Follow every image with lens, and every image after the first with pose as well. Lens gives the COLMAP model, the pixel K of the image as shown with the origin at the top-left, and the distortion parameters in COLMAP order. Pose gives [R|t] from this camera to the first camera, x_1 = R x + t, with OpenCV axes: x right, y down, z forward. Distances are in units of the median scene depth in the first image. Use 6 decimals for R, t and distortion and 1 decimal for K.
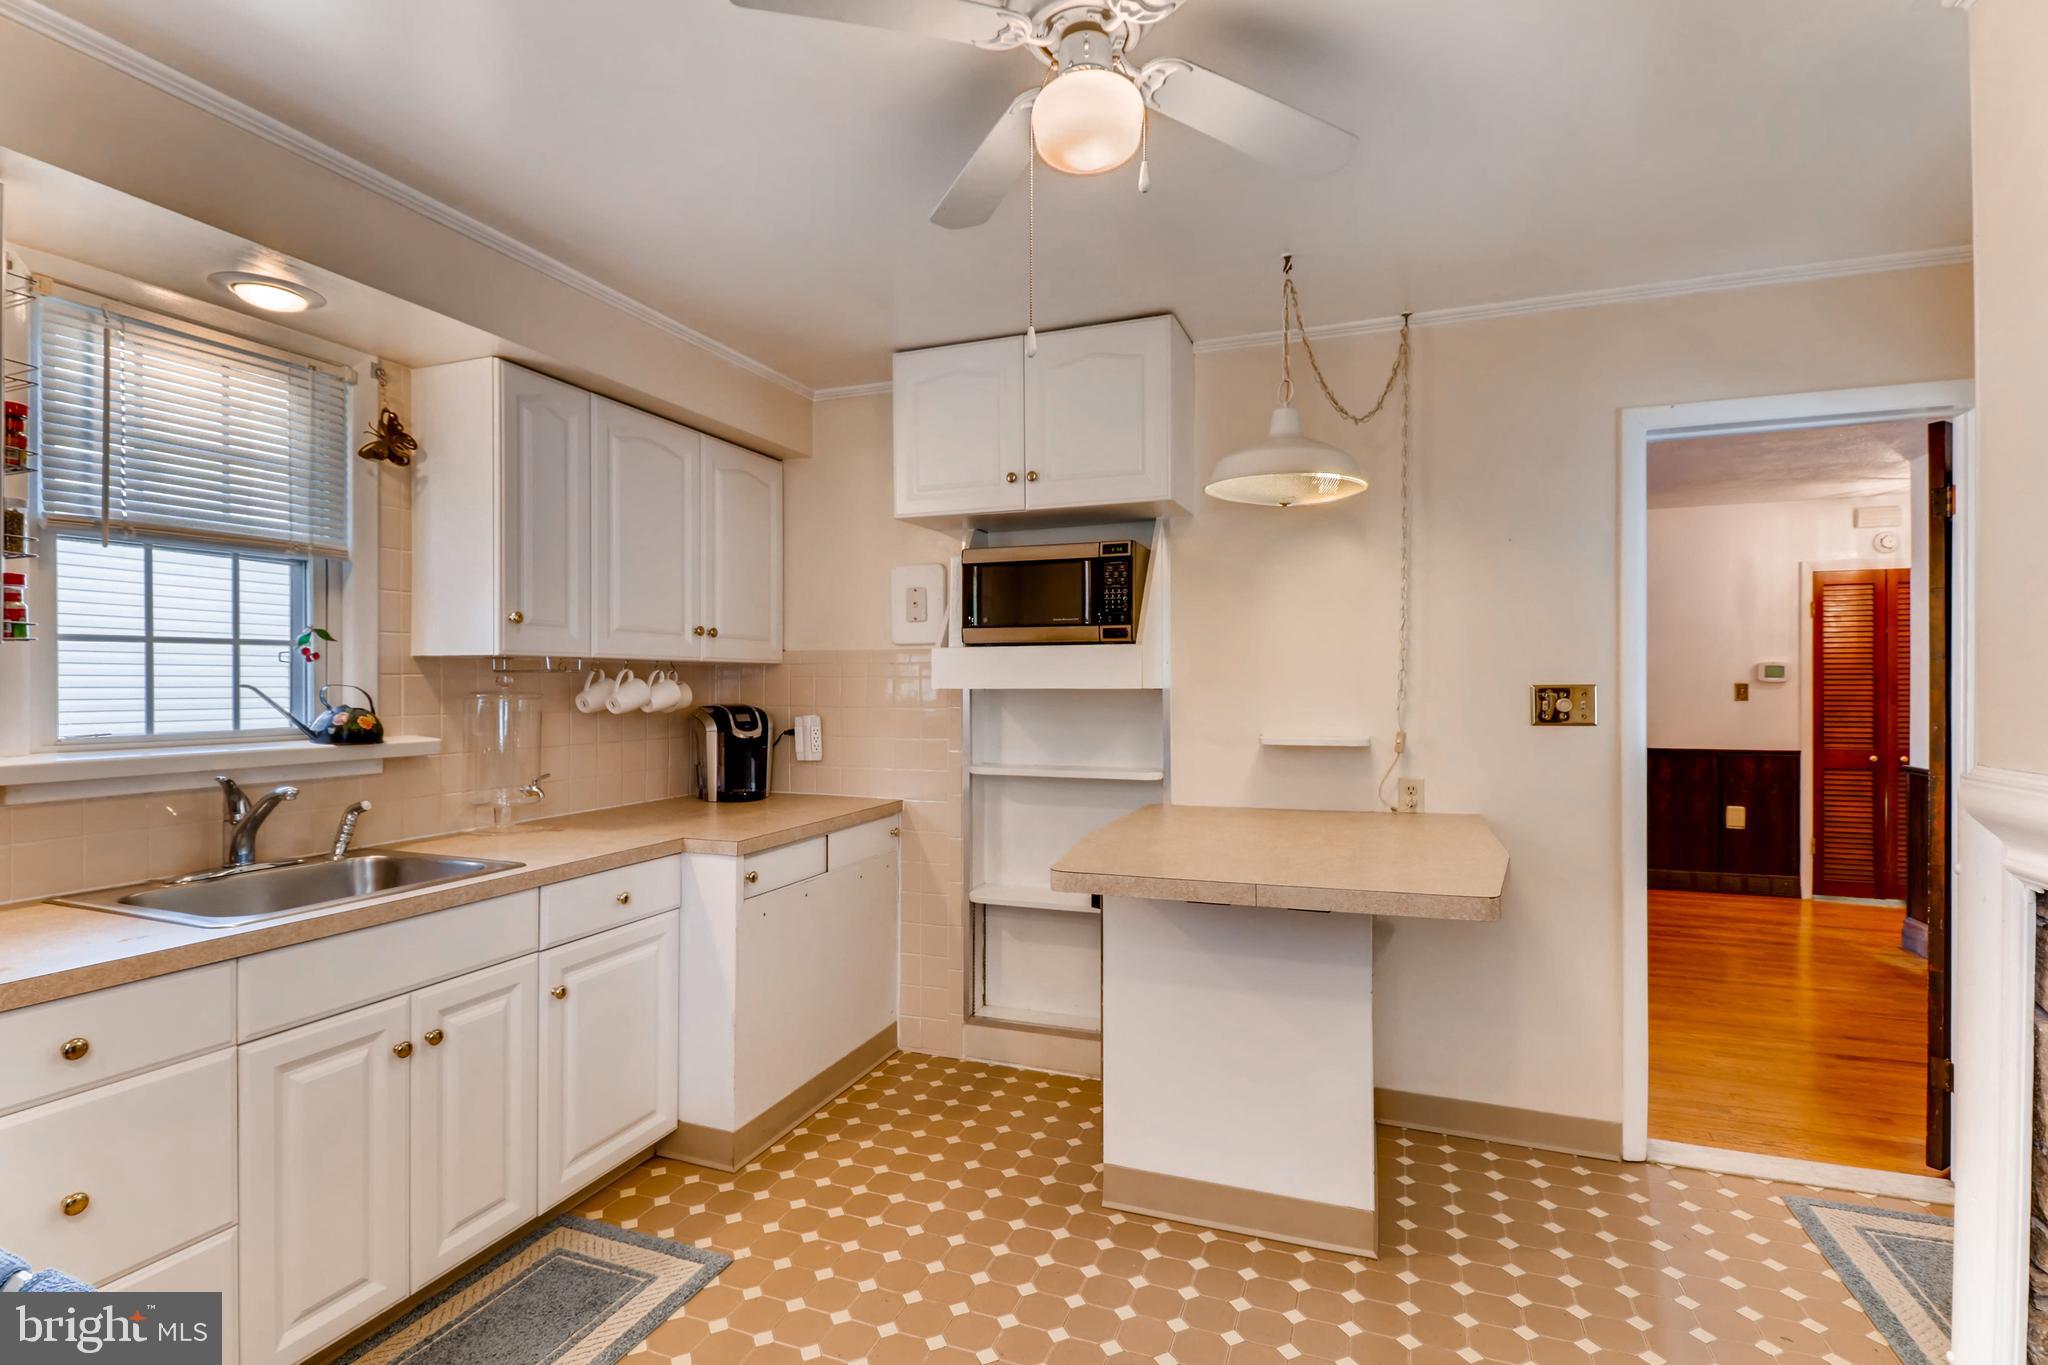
lens RADIAL K [[948.5, 0, 1025.2], [0, 948.5, 682.4], [0, 0, 1]] dist [0.001267, -0.002350]
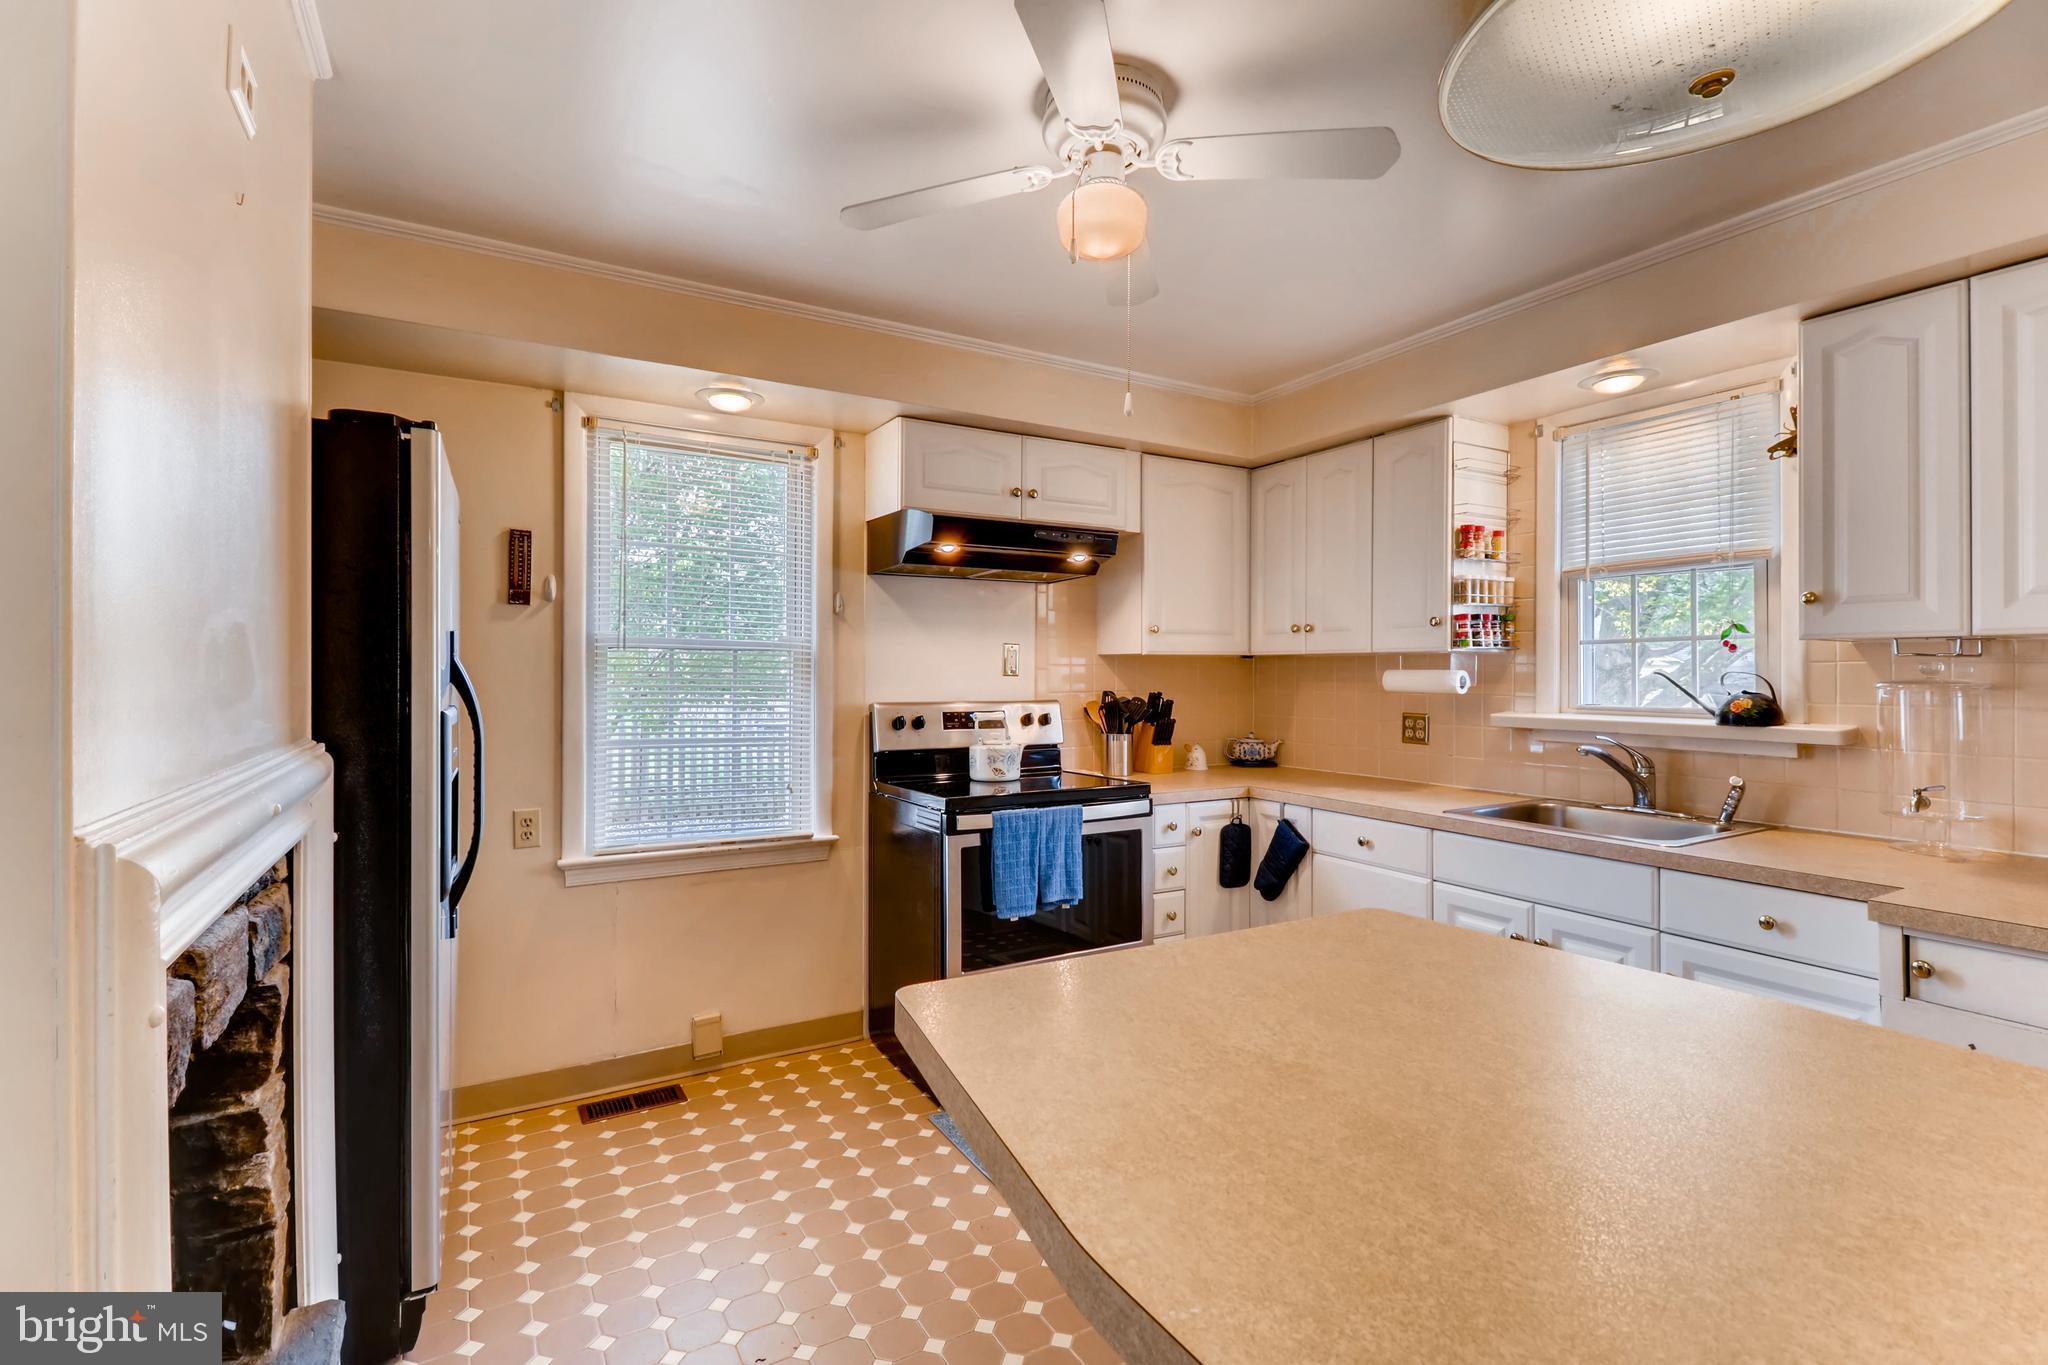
lens RADIAL K [[948.5, 0, 1034.8], [0, 948.5, 672.9], [0, 0, 1]] dist [0.001267, -0.002350]
pose [[-0.622602, -0.001703, -0.782537, 0.659256], [-0.008238, 0.999956, 0.004378, 0.005112], [0.782495, 0.009172, -0.622589, 1.025507]]
